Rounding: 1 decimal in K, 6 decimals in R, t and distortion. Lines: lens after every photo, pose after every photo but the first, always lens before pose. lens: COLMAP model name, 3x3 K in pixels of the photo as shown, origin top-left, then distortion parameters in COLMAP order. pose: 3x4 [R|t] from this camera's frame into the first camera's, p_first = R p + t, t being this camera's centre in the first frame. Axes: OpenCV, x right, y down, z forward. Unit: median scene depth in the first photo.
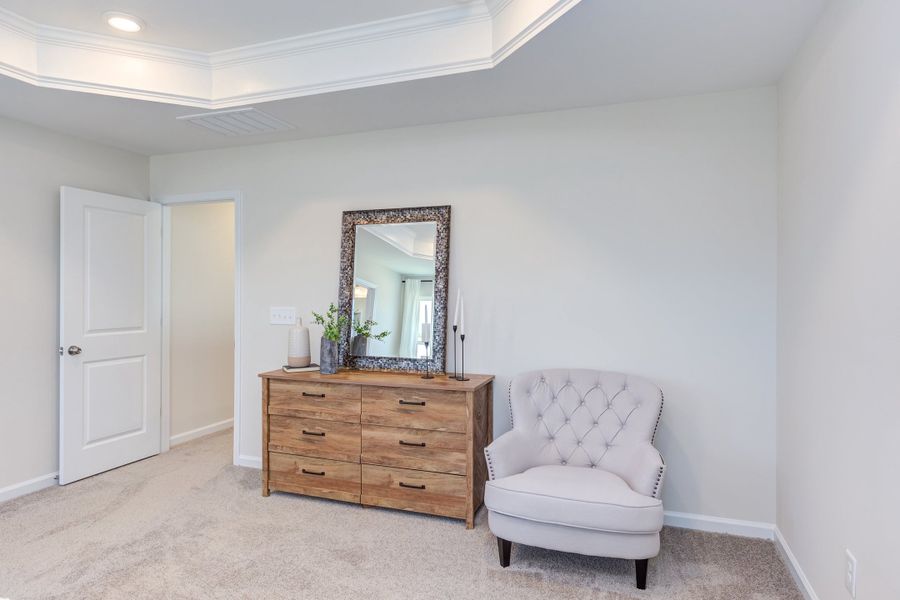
lens RADIAL K [[497.8, 0, 448.7], [0, 497.8, 293.3], [0, 0, 1]] dist [-0.002207, -0.002262]
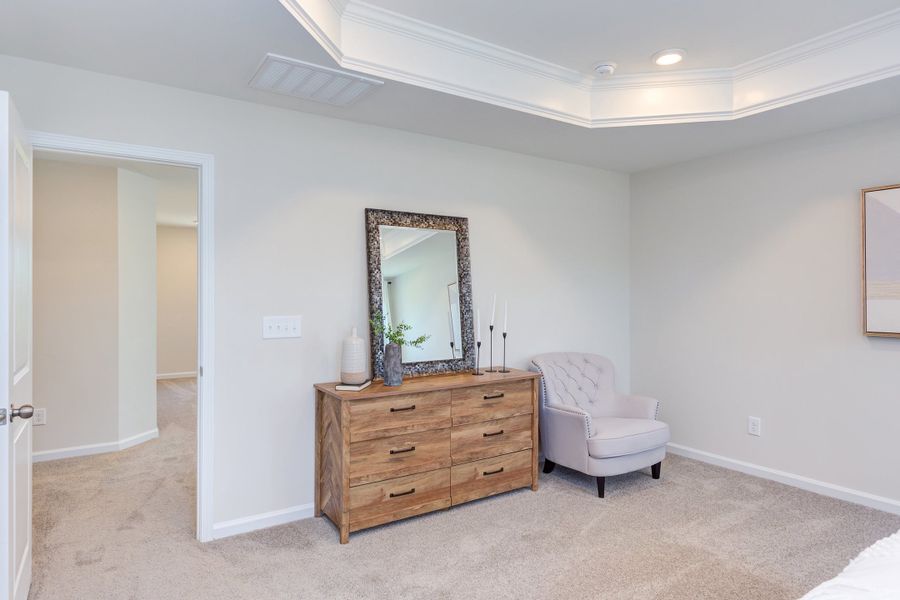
lens RADIAL K [[497.8, 0, 448.7], [0, 497.8, 293.3], [0, 0, 1]] dist [-0.002207, -0.002262]
pose [[0.637507, 0.000644, 0.770444, -0.939272], [0.002746, 0.999991, -0.003108, -0.006353], [-0.770439, 0.004096, 0.637500, 0.350794]]
